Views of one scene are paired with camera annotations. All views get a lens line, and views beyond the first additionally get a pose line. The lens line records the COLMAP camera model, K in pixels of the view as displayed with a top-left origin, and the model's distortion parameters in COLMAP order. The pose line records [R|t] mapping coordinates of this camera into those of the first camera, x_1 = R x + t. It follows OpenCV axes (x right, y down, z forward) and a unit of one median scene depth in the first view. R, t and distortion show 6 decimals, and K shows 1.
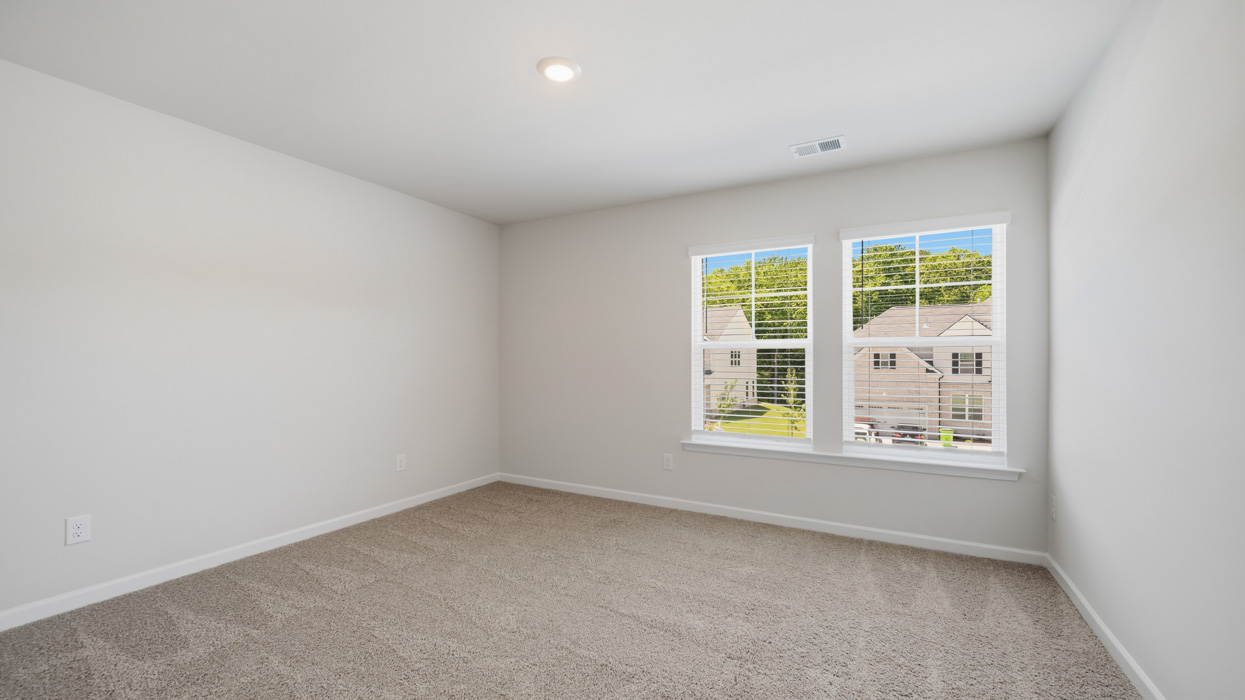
lens RADIAL K [[509.5, 0, 621.8], [0, 509.5, 364.1], [0, 0, 1]] dist [-0.000096, -0.000045]
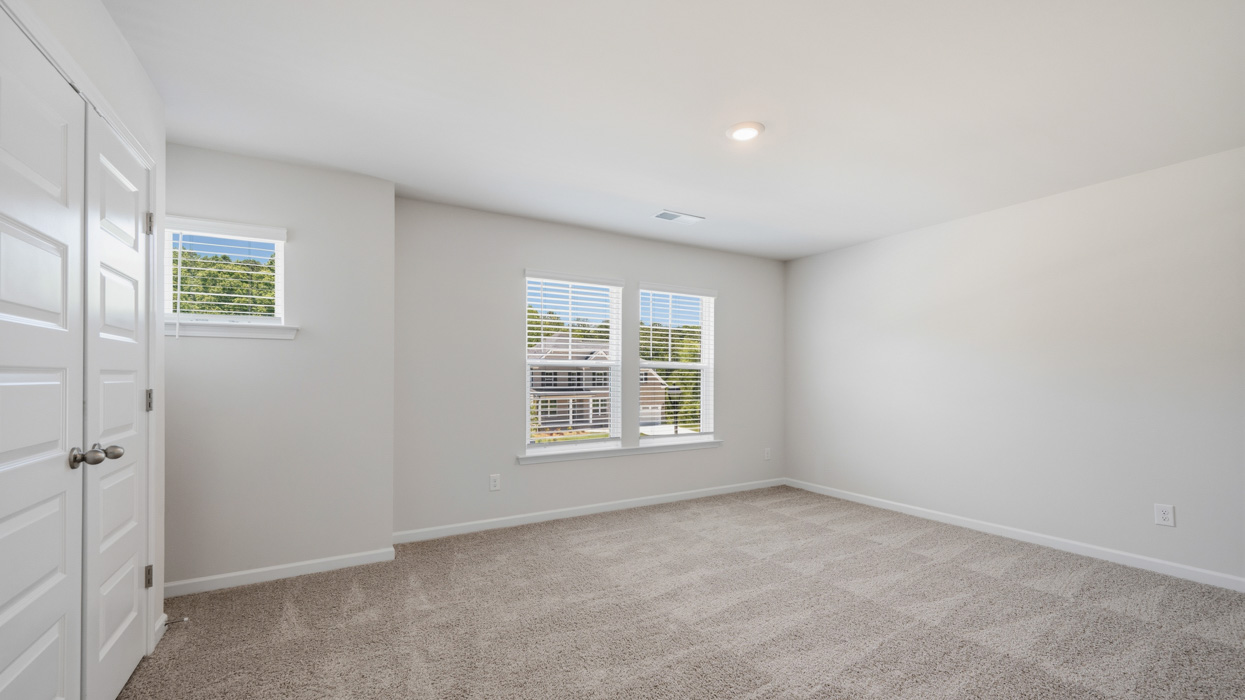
lens RADIAL K [[492.9, 0, 627.4], [0, 492.9, 372.8], [0, 0, 1]] dist [-0.000682, -0.000137]
pose [[0.471507, 0.010426, 0.881801, -0.741230], [-0.005398, 0.999945, -0.008937, -0.005330], [-0.881846, -0.000546, 0.471537, 0.417023]]
